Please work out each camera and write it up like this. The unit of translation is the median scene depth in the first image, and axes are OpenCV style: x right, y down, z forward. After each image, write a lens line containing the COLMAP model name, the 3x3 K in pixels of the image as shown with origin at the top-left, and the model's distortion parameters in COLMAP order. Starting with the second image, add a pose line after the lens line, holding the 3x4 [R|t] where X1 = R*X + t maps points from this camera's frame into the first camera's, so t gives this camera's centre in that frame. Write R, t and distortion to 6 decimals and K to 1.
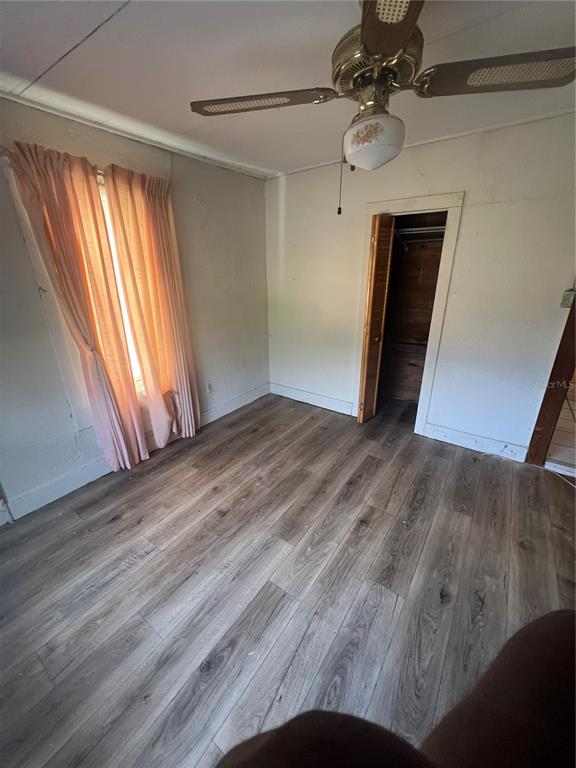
lens RADIAL K [[308.4, 0, 288.5], [0, 308.4, 382.2], [0, 0, 1]] dist [-0.002122, -0.000267]
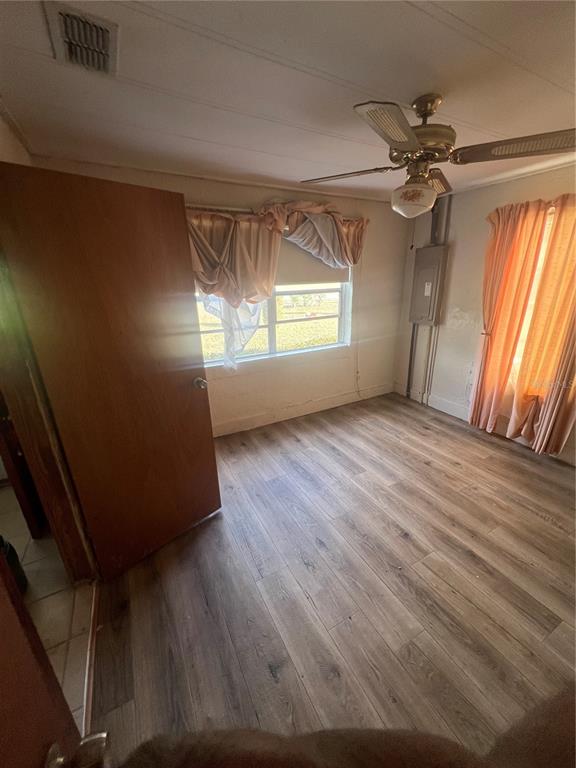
lens RADIAL K [[308.4, 0, 289.5], [0, 308.4, 386.8], [0, 0, 1]] dist [-0.002122, -0.000267]
pose [[-0.444754, 0.318988, -0.836923, 1.082963], [-0.296304, 0.829410, 0.473585, -0.312581], [0.845221, 0.458612, -0.274366, 0.714636]]
